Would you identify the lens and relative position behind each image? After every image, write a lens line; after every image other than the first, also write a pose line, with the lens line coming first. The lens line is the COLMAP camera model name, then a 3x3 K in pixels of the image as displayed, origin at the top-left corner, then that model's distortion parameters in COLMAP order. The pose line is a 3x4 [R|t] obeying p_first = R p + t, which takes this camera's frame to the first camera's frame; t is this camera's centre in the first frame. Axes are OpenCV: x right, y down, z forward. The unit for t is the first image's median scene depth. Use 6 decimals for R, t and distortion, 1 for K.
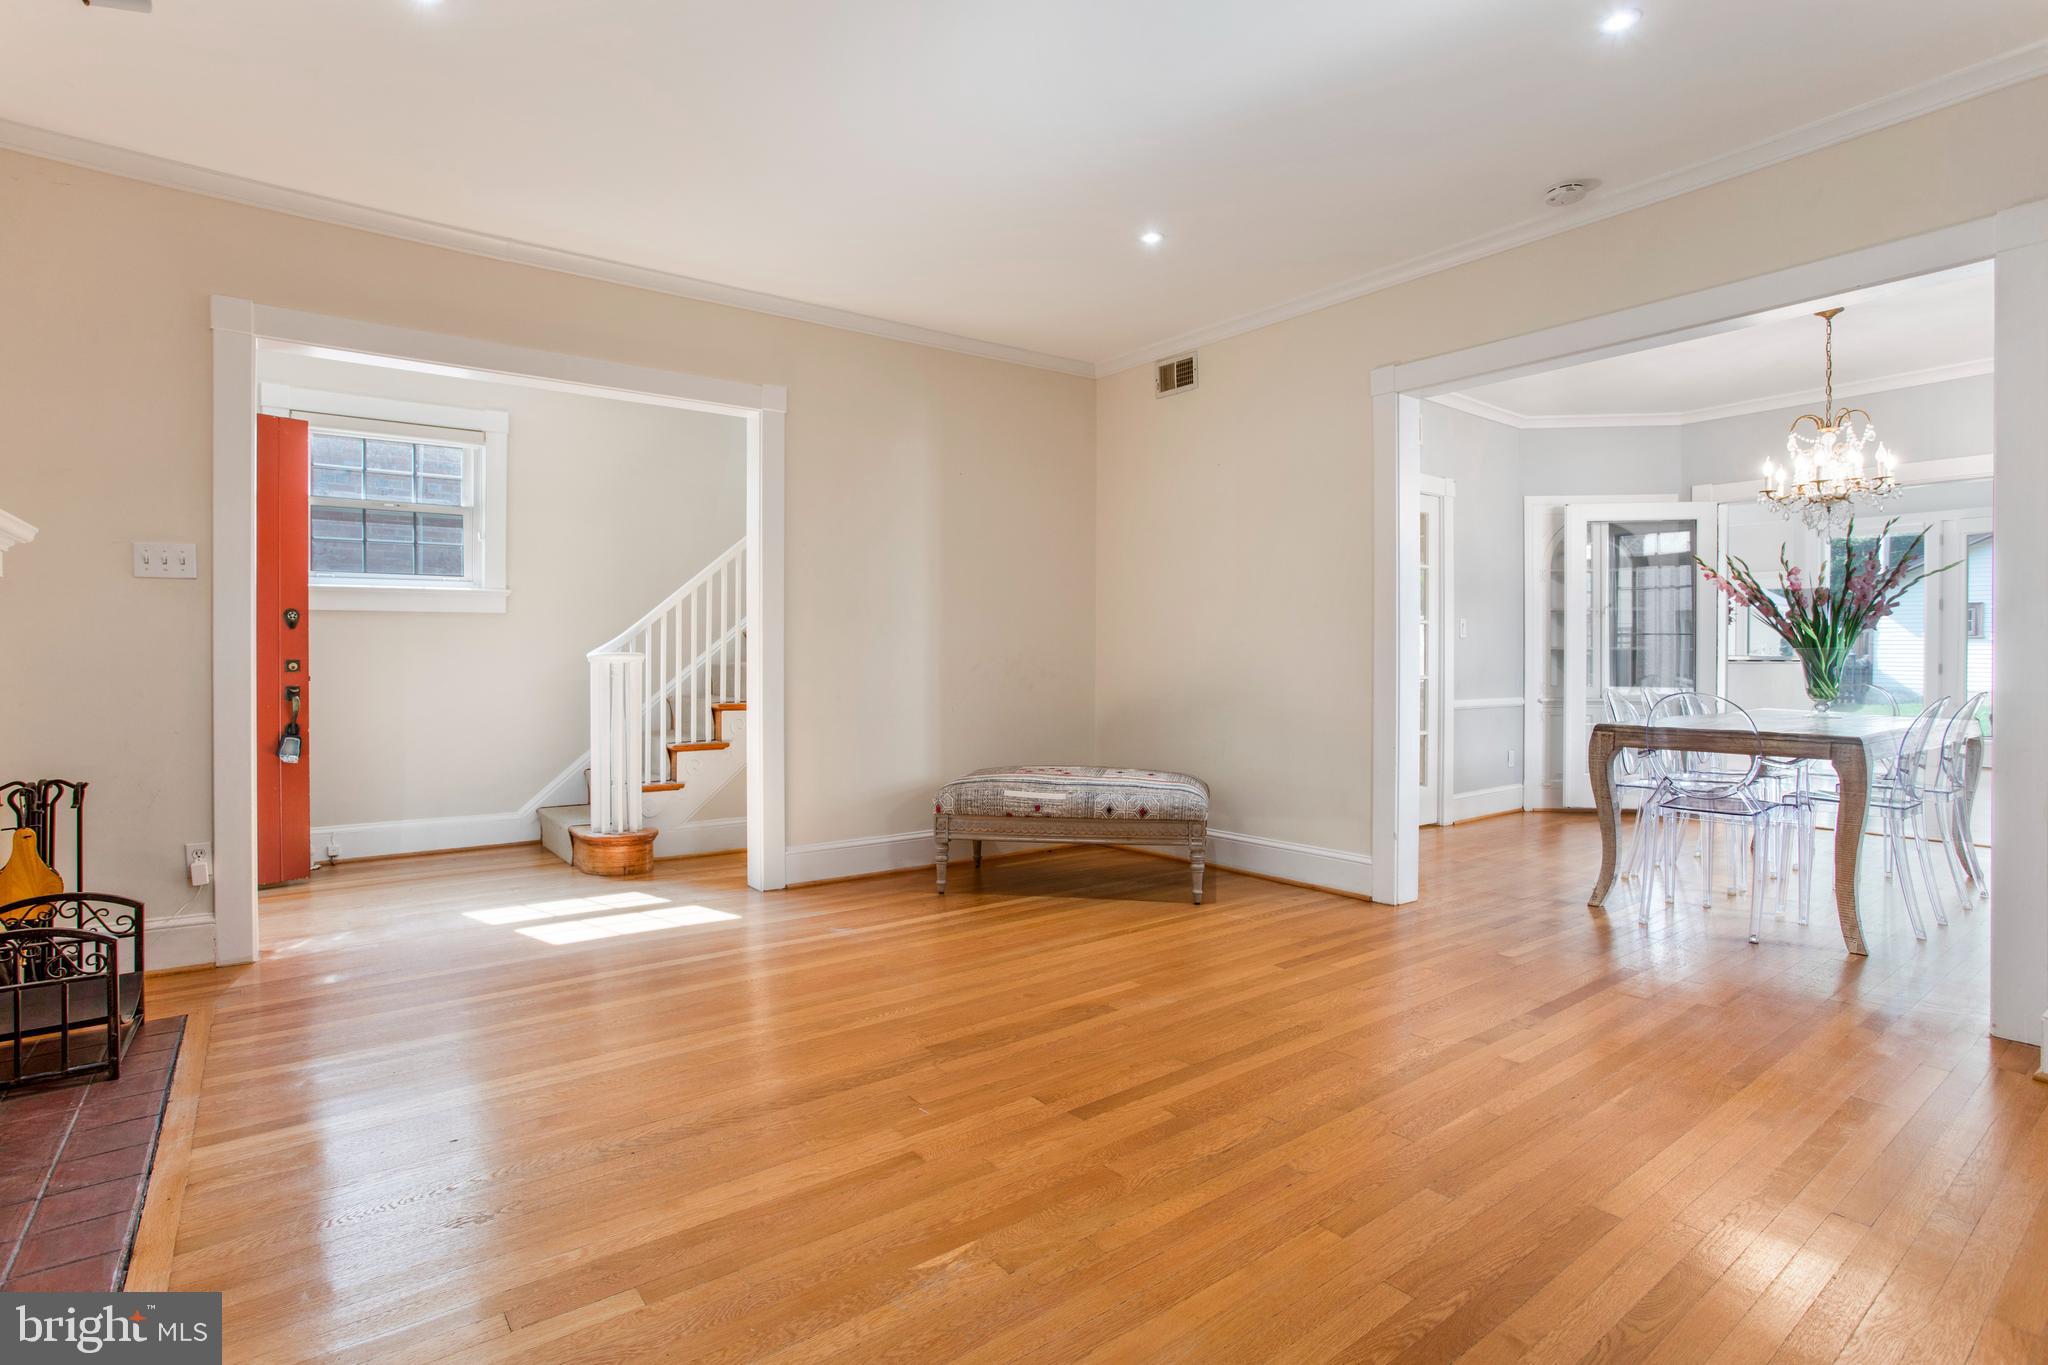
lens RADIAL K [[1009.1, 0, 1014.6], [0, 1009.1, 673.8], [0, 0, 1]] dist [-0.064542, 0.029591]
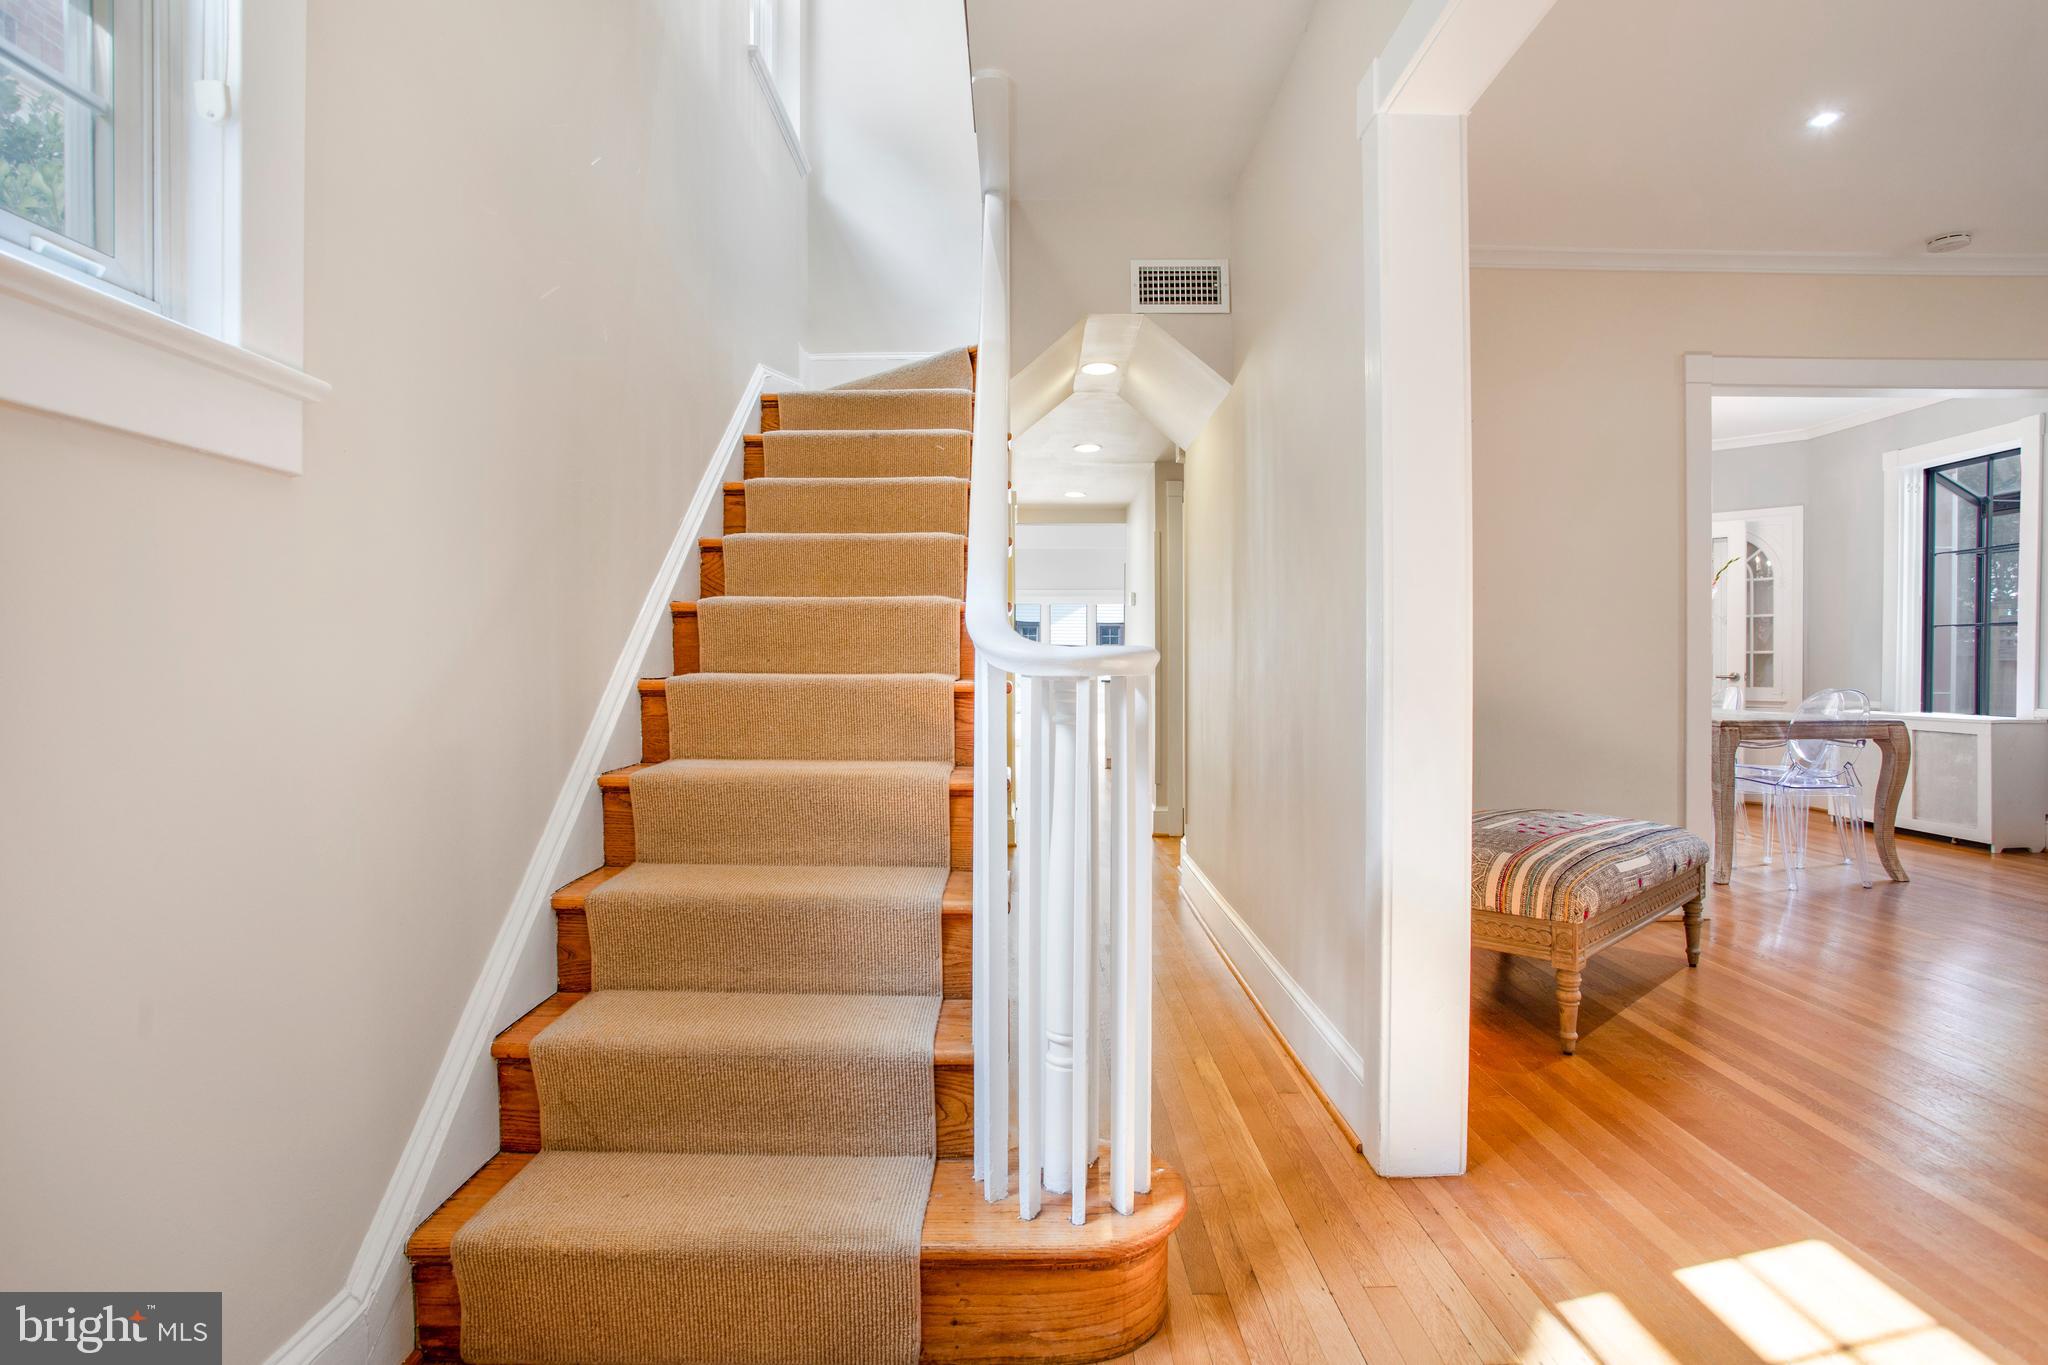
lens RADIAL K [[1032.0, 0, 1027.1], [0, 1032.0, 675.9], [0, 0, 1]] dist [-0.081171, 0.031239]
pose [[0.606895, -0.011805, 0.794694, -1.006565], [0.014235, 0.999891, 0.003982, -0.019324], [-0.794655, 0.008895, 0.606997, 1.210433]]
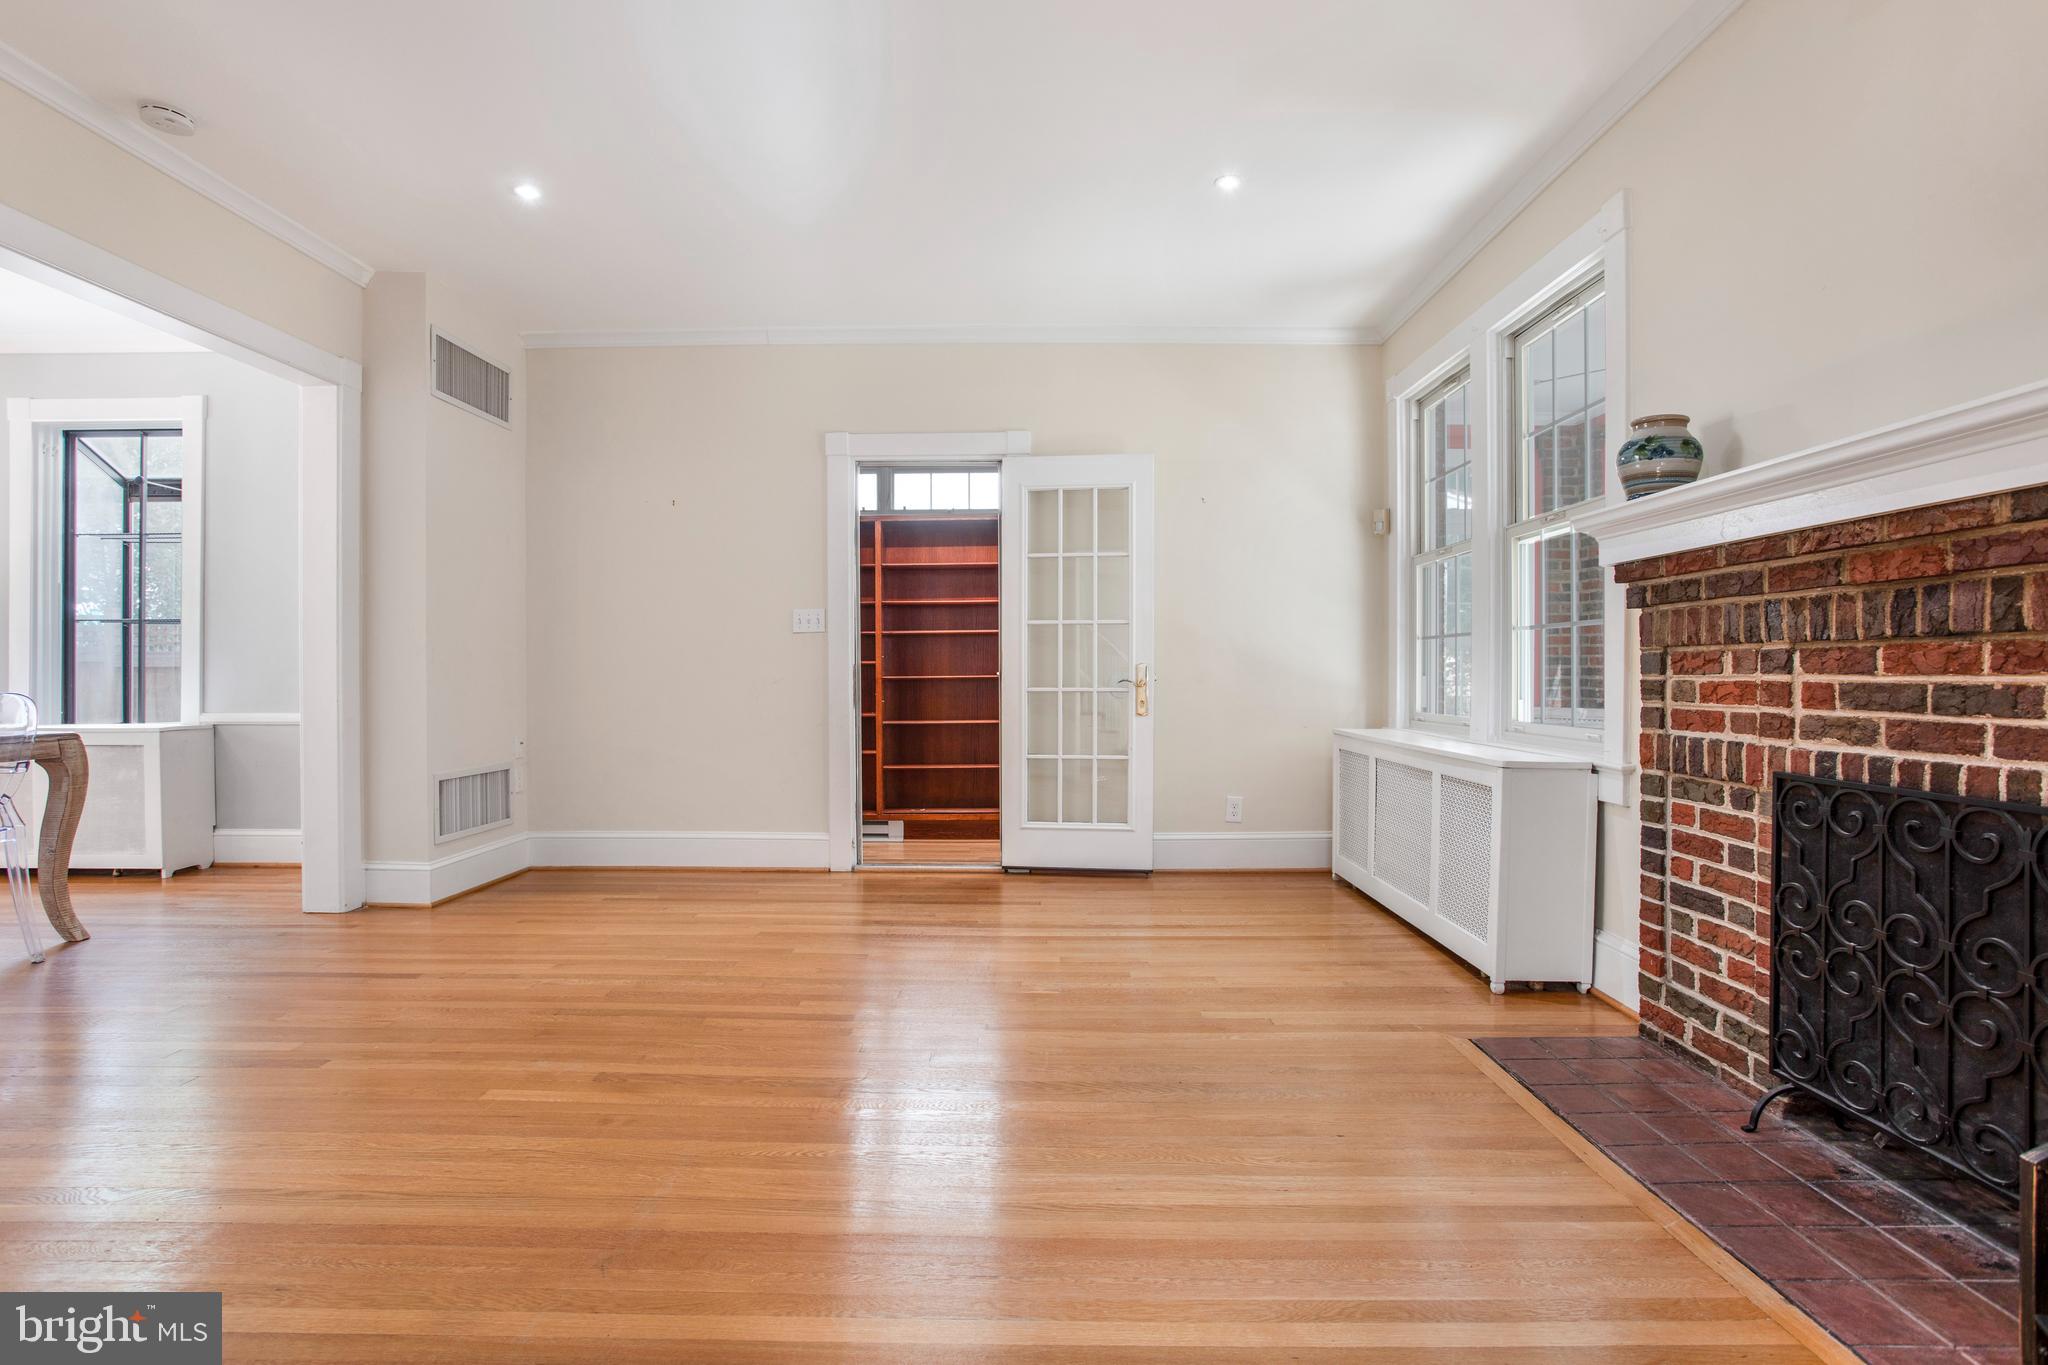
lens RADIAL K [[1009.1, 0, 1014.6], [0, 1009.1, 673.8], [0, 0, 1]] dist [-0.064542, 0.029591]
pose [[-0.792706, 0.001164, 0.609603, -0.599974], [0.006908, 0.999951, 0.007073, 0.003171], [-0.609565, 0.009818, -0.792676, 1.295932]]
